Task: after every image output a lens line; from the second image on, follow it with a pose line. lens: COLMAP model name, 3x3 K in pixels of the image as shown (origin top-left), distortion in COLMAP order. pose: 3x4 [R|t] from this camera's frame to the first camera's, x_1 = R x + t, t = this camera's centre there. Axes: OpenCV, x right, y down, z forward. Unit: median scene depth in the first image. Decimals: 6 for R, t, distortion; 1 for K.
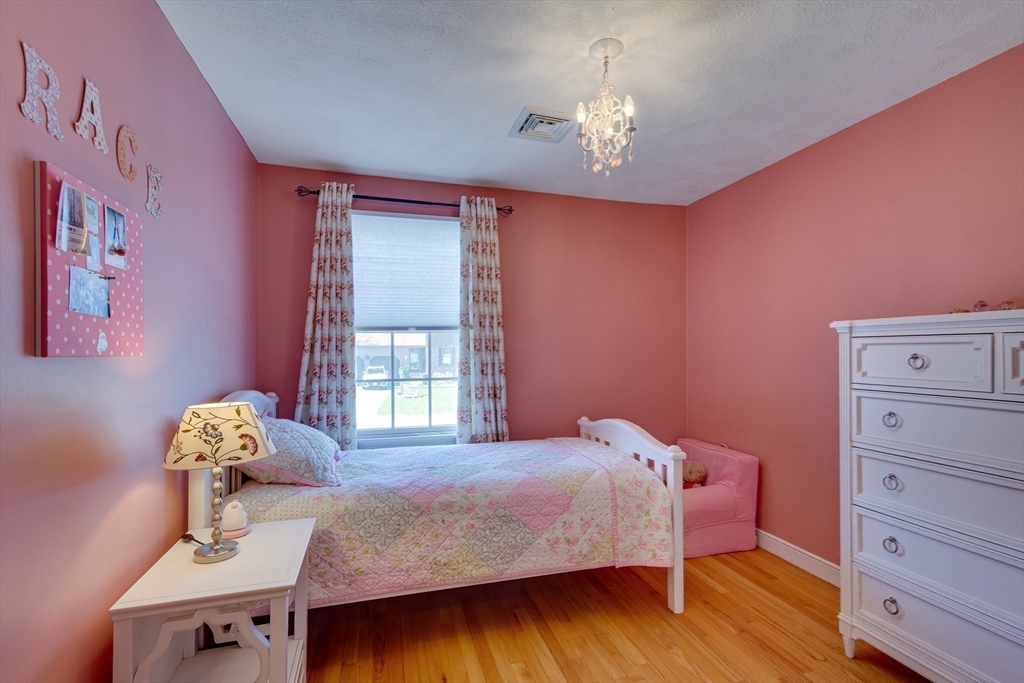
lens RADIAL K [[453.1, 0, 506.9], [0, 453.1, 354.8], [0, 0, 1]] dist [0.002200, 0.000074]
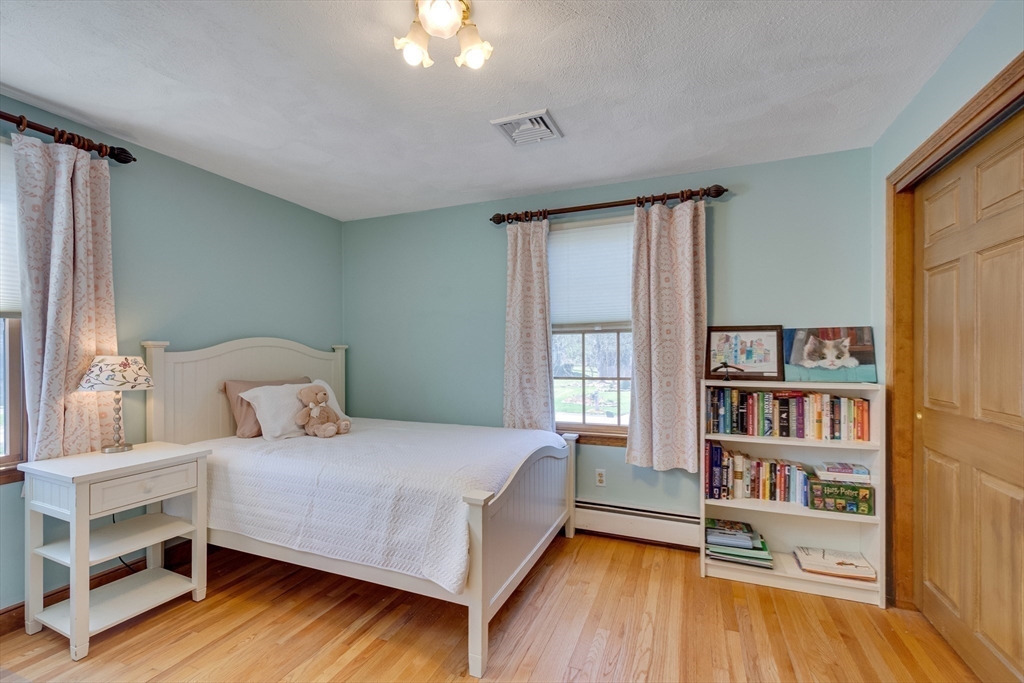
lens RADIAL K [[453.1, 0, 506.9], [0, 453.1, 354.8], [0, 0, 1]] dist [0.002200, 0.000074]
pose [[0.776907, 0.005443, -0.629591, 0.278498], [-0.006580, 0.999978, 0.000525, 0.001769], [0.629581, 0.003735, 0.776926, 0.067814]]
